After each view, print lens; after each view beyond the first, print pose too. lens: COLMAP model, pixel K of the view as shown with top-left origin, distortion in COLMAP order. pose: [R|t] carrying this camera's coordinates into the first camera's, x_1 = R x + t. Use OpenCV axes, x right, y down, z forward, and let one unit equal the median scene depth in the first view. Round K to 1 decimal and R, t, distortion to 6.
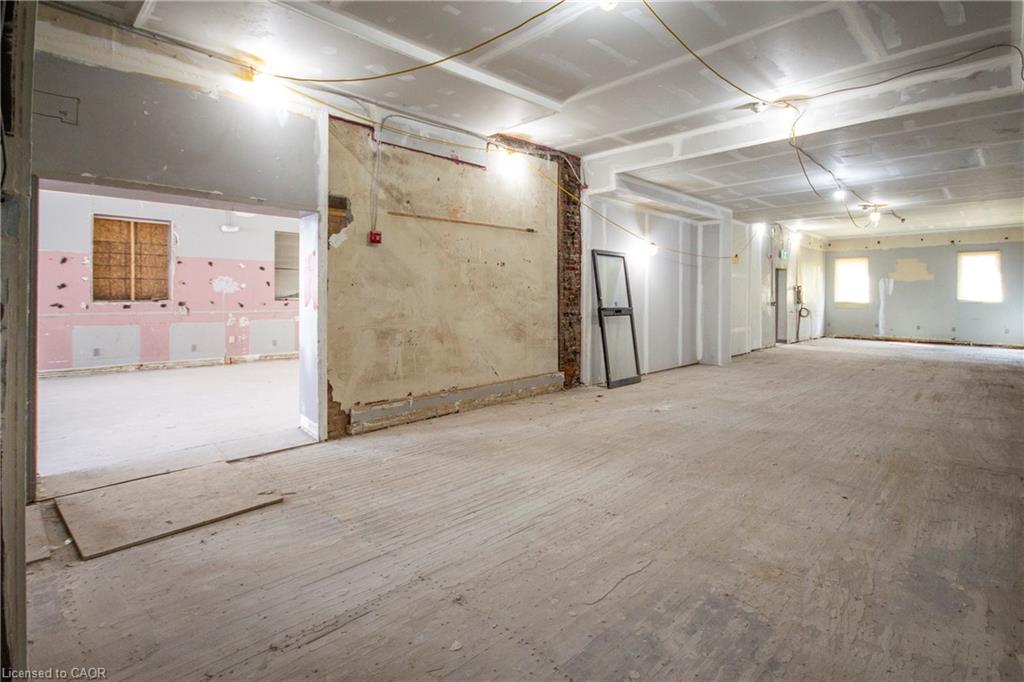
lens RADIAL K [[490.6, 0, 502.8], [0, 490.6, 292.0], [0, 0, 1]] dist [0.001707, -0.000150]
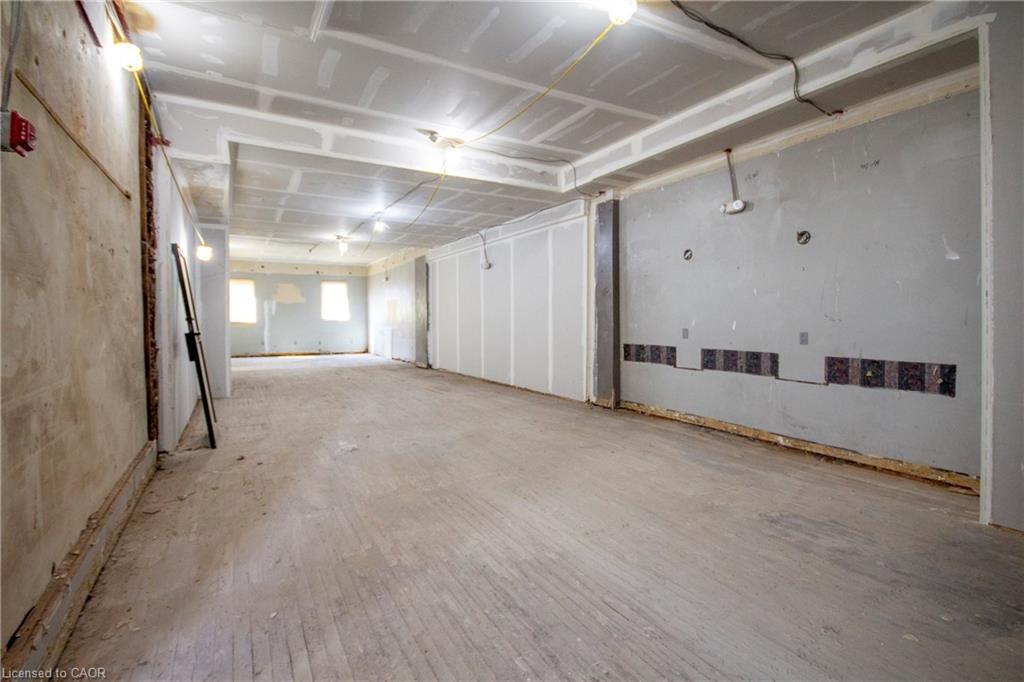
lens RADIAL K [[490.6, 0, 517.5], [0, 490.6, 321.5], [0, 0, 1]] dist [0.001707, -0.000150]
pose [[0.244204, -0.012233, 0.969647, -0.397777], [-0.004304, 0.999897, 0.013698, 0.007301], [-0.969714, -0.007518, 0.244126, 0.472564]]
